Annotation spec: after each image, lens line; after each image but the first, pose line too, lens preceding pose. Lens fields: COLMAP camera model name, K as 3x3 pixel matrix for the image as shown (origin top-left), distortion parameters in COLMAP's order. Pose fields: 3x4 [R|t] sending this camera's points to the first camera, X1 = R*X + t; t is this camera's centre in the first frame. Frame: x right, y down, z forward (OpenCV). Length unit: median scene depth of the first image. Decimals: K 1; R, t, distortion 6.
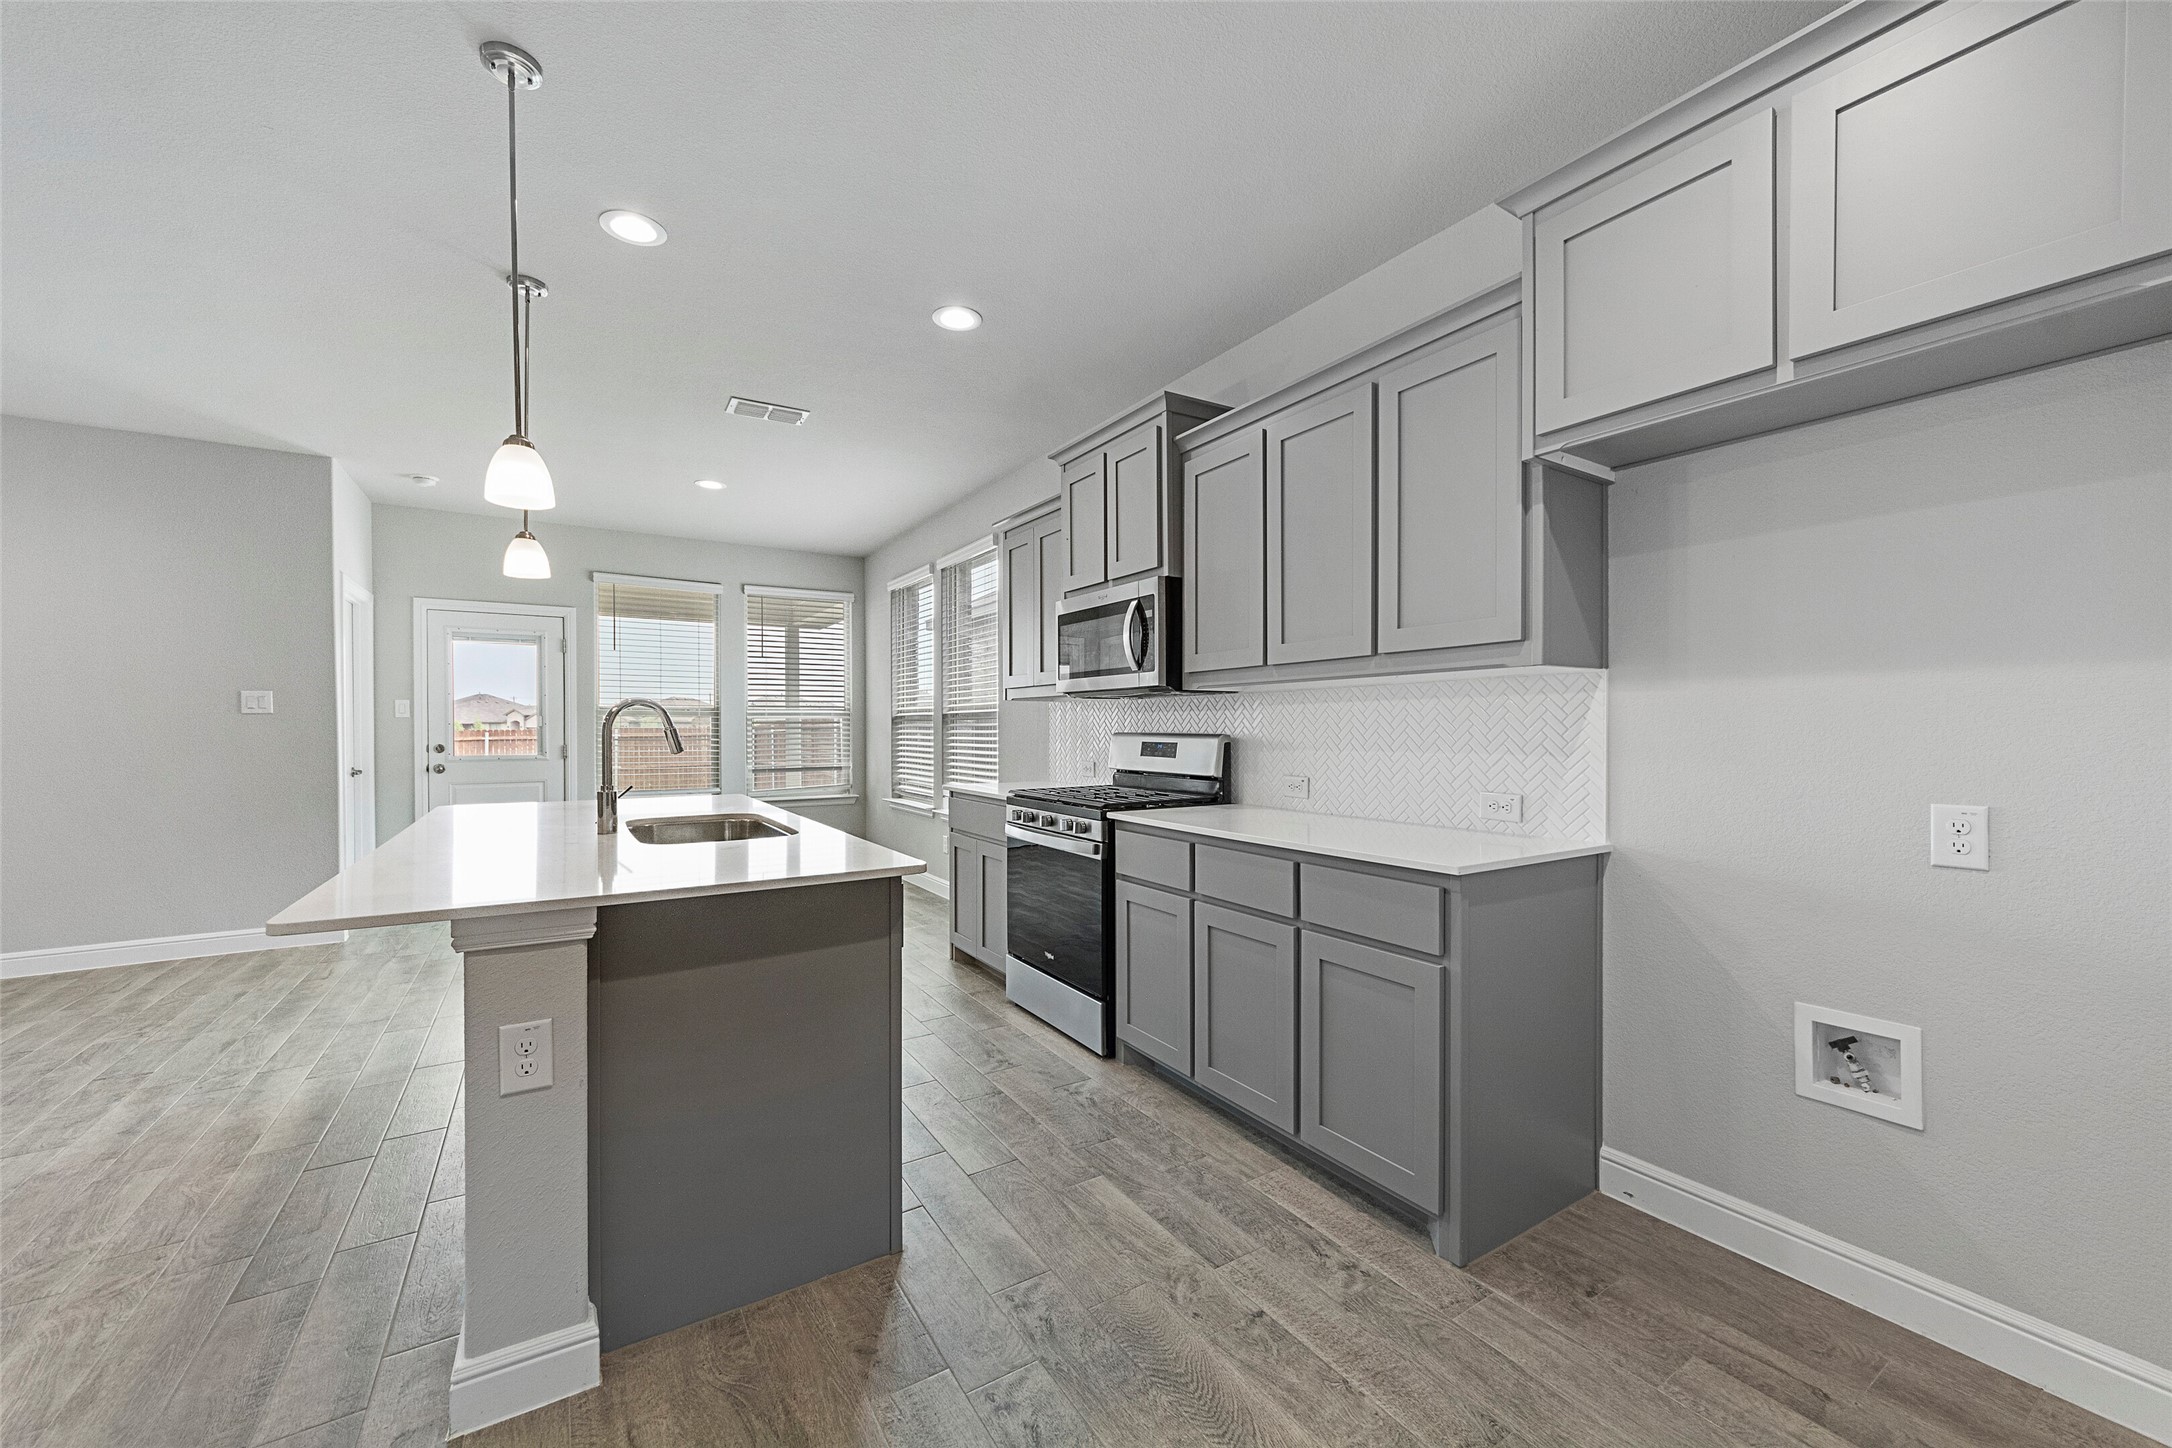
lens RADIAL K [[823.3, 0, 1085.6], [0, 823.3, 727.3], [0, 0, 1]] dist [-0.000662, 0.000462]
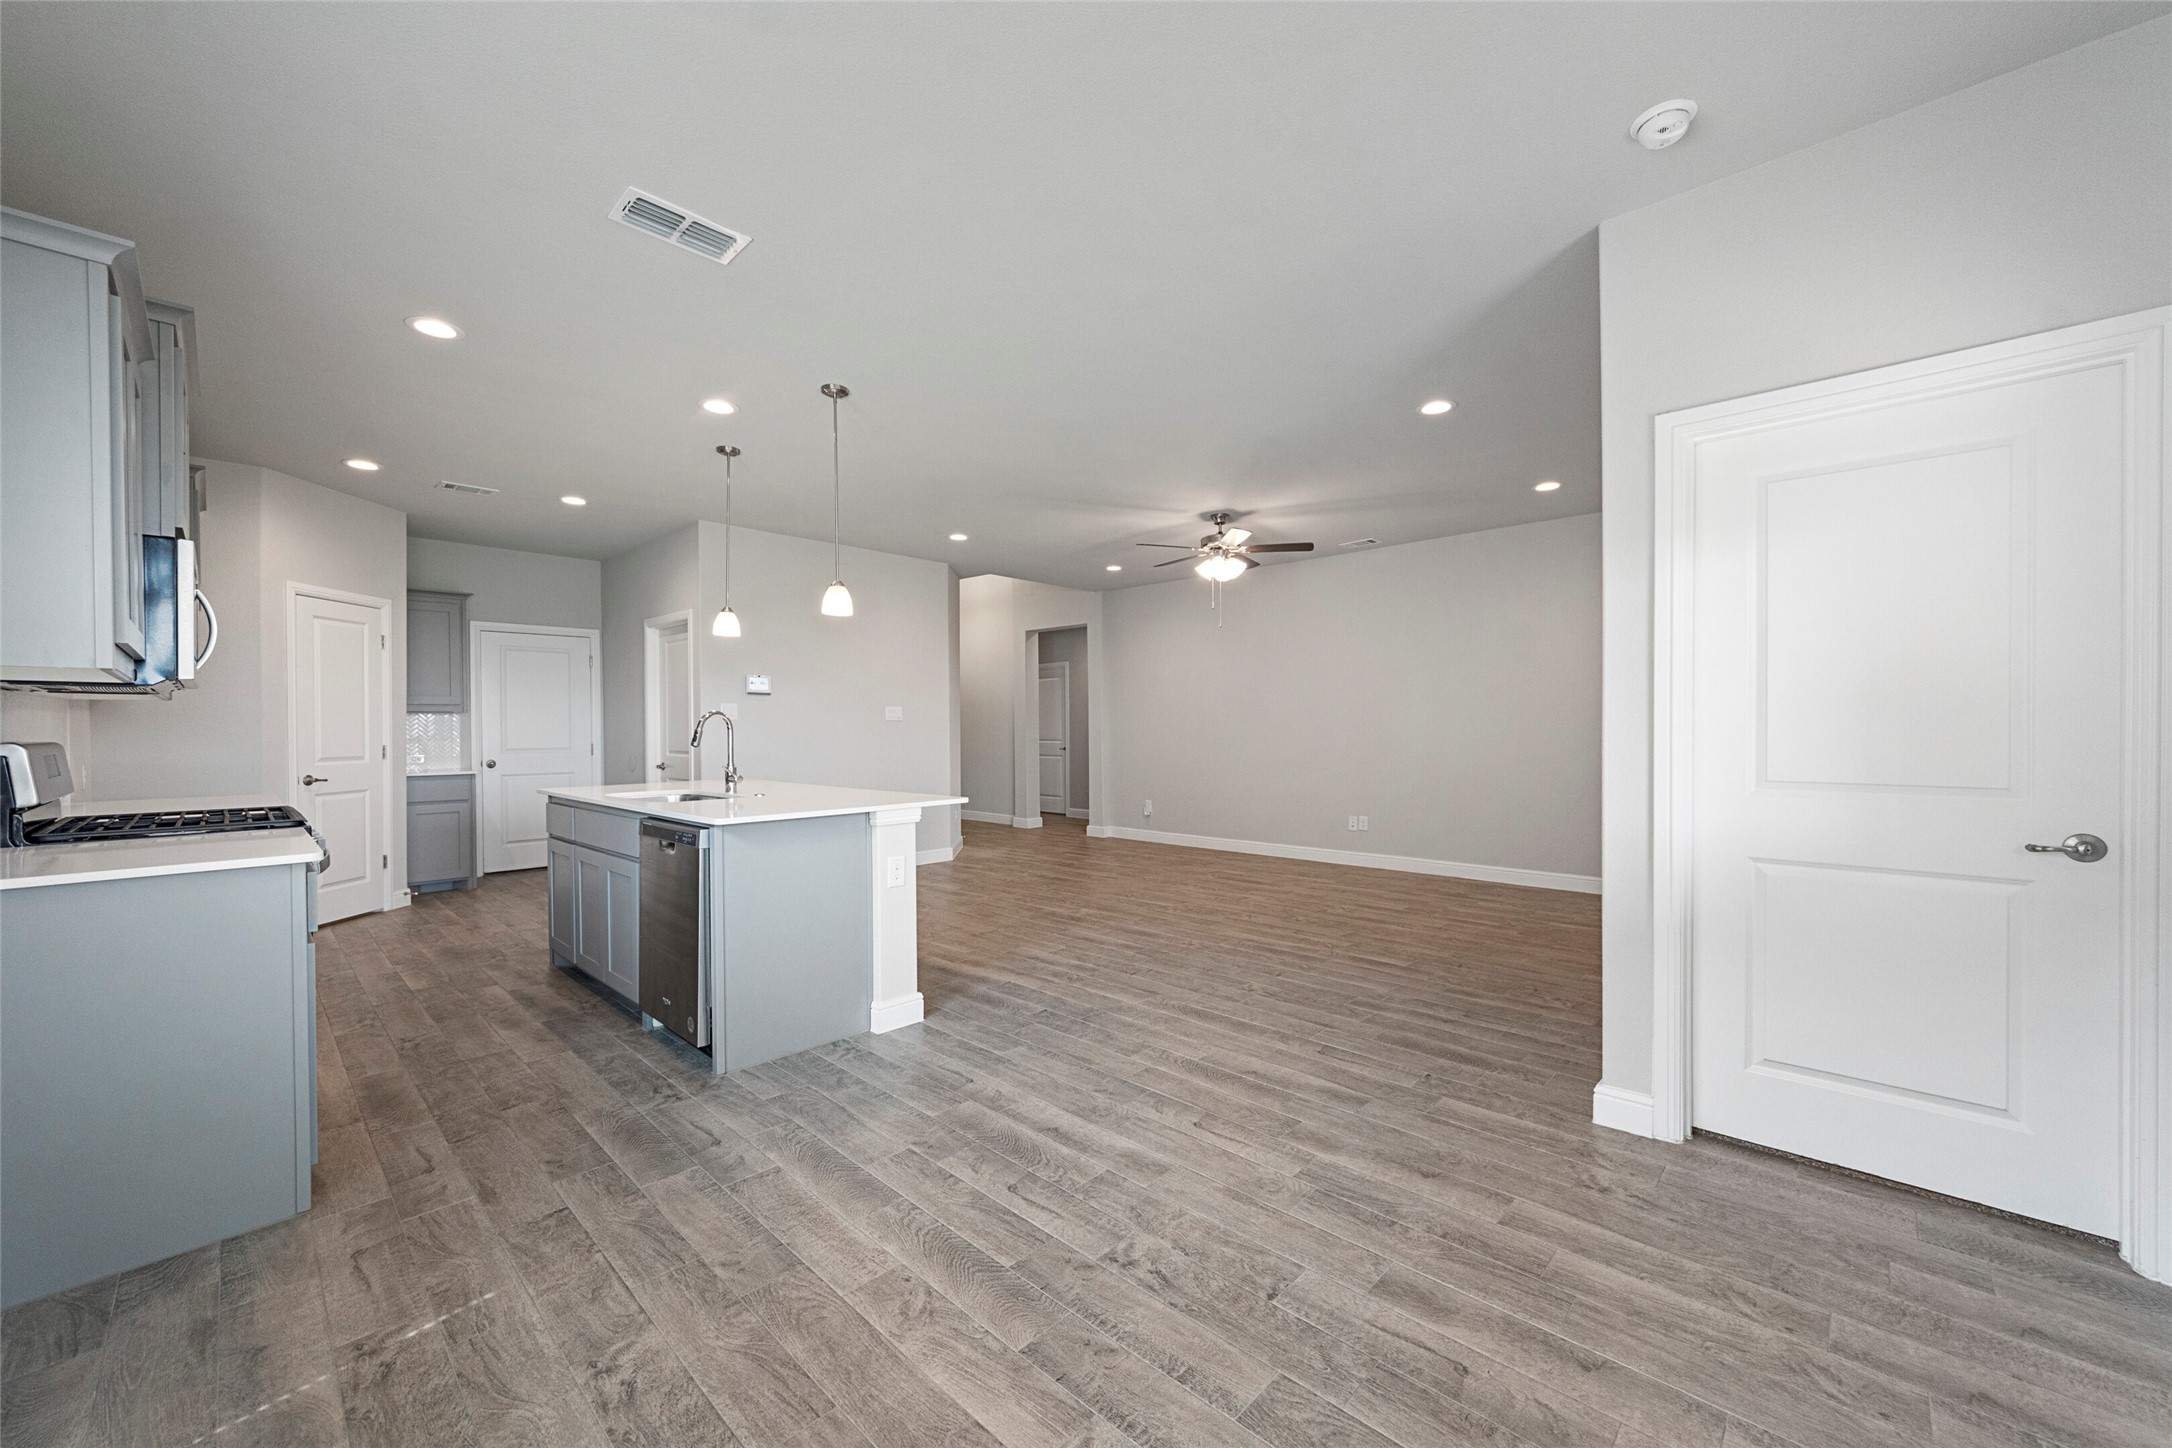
lens RADIAL K [[823.3, 0, 1085.8], [0, 823.3, 734.4], [0, 0, 1]] dist [-0.000662, 0.000462]
pose [[-0.969692, 0.008065, -0.244196, -0.663749], [0.006400, 0.999951, 0.007611, 0.001447], [0.244245, 0.005817, -0.969696, 2.137966]]
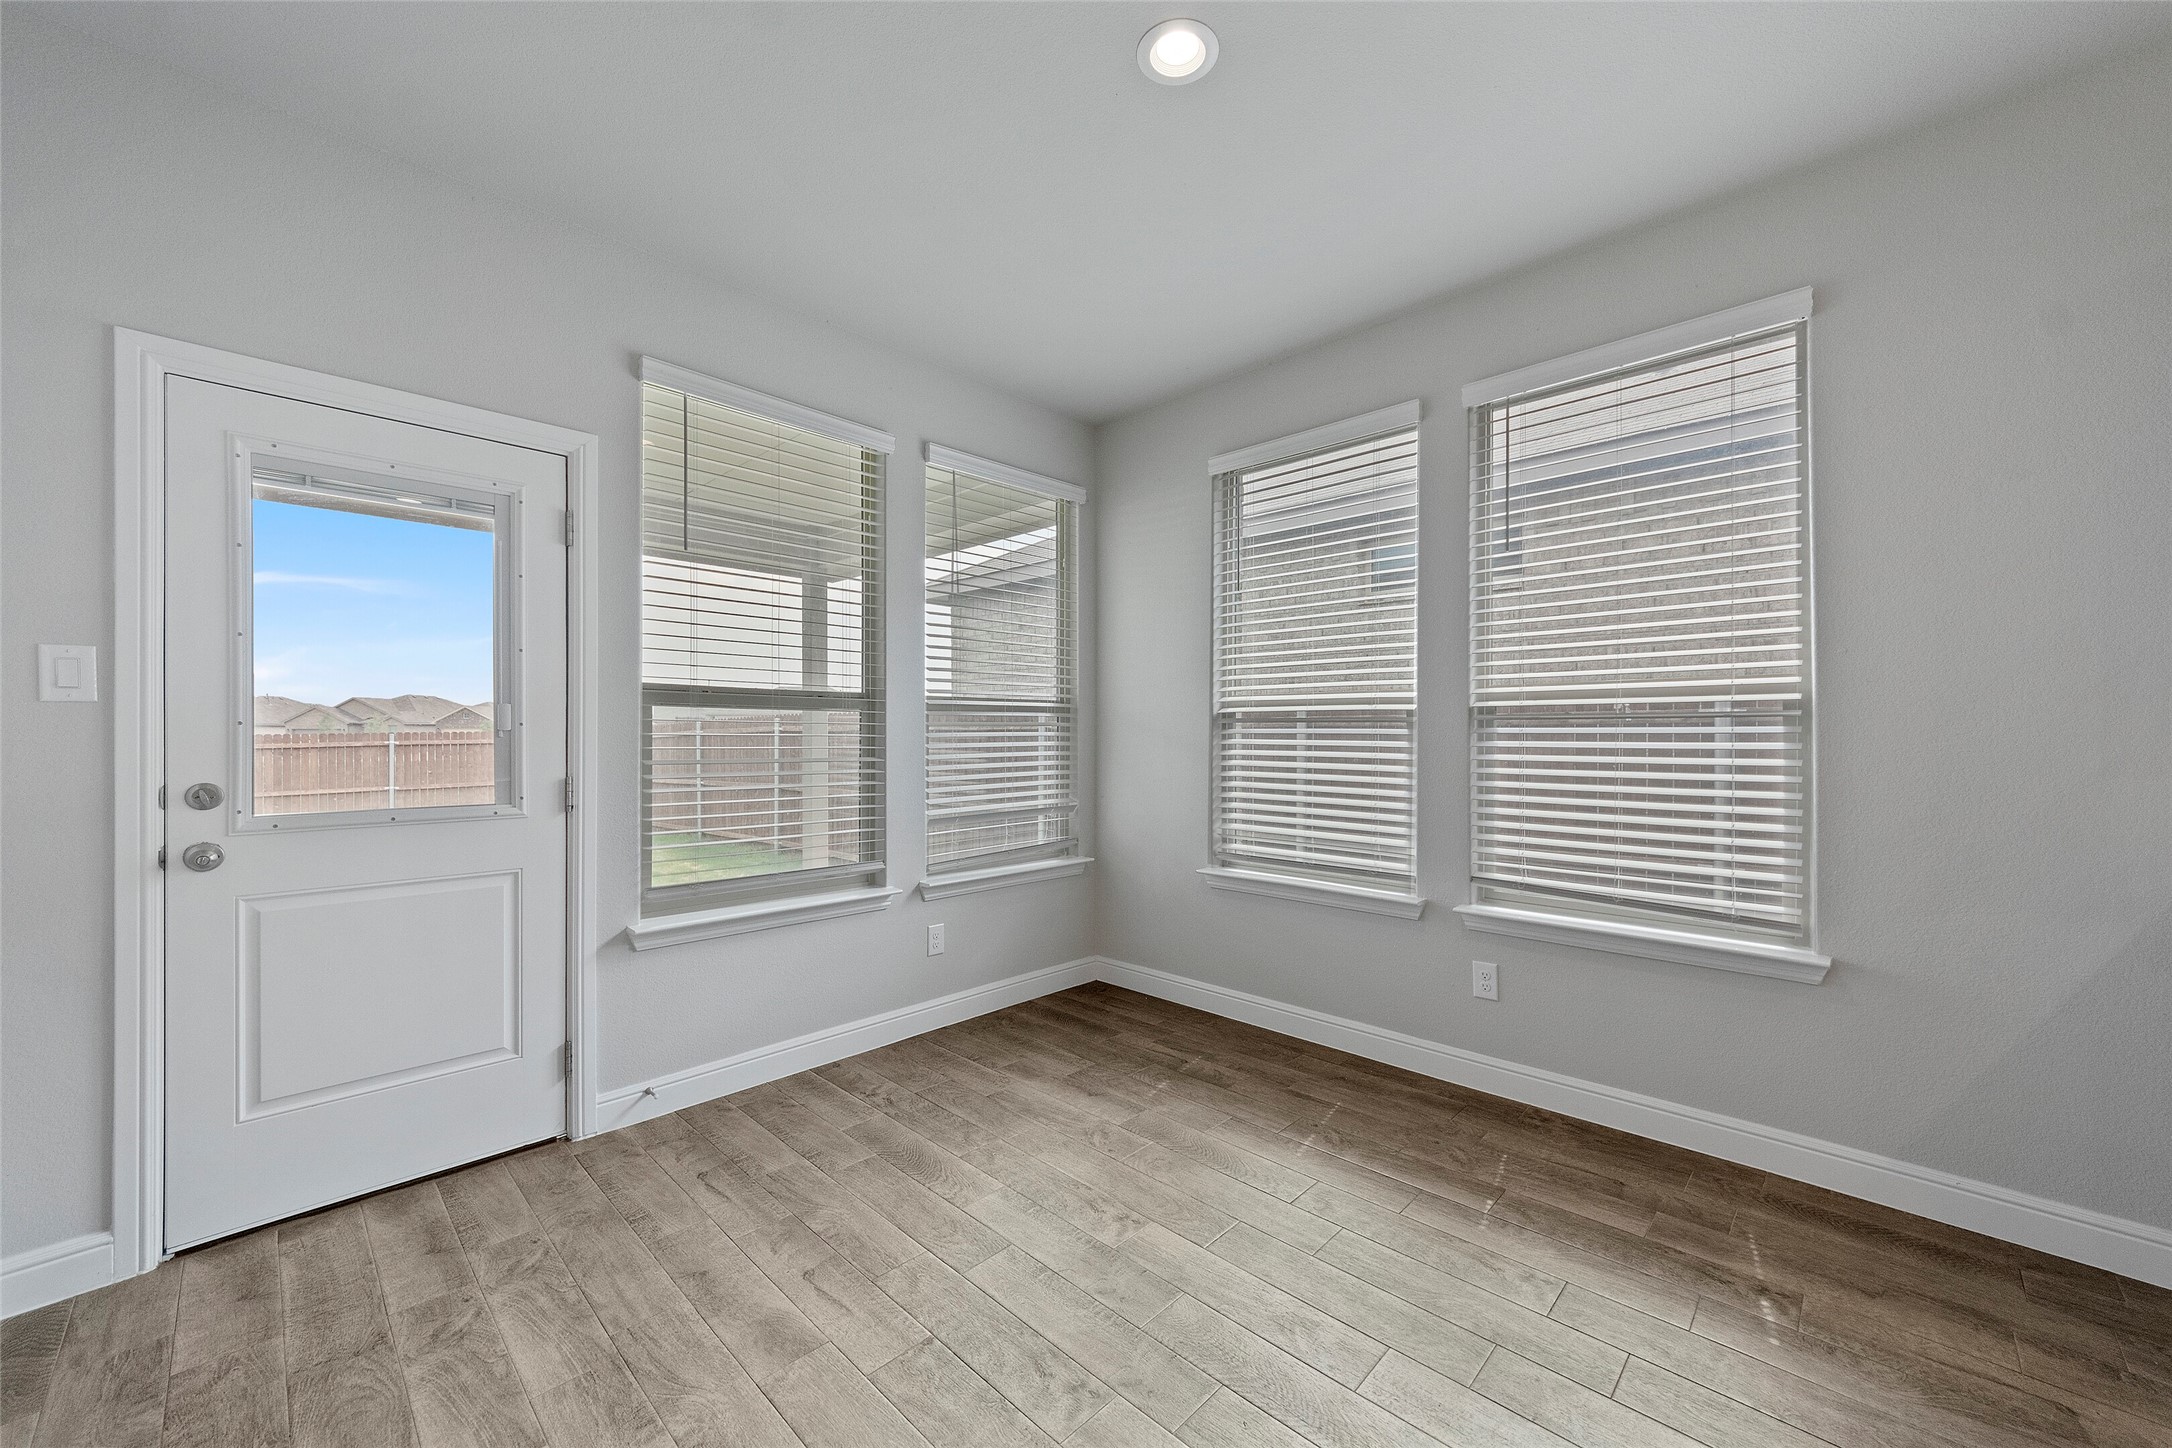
lens RADIAL K [[823.3, 0, 1080.0], [0, 823.3, 730.1], [0, 0, 1]] dist [-0.000662, 0.000462]
pose [[0.972265, 0.002399, 0.233869, -0.951109], [-0.001396, 0.999989, -0.004453, 0.000158], [-0.233877, 0.004003, 0.972258, 1.088126]]
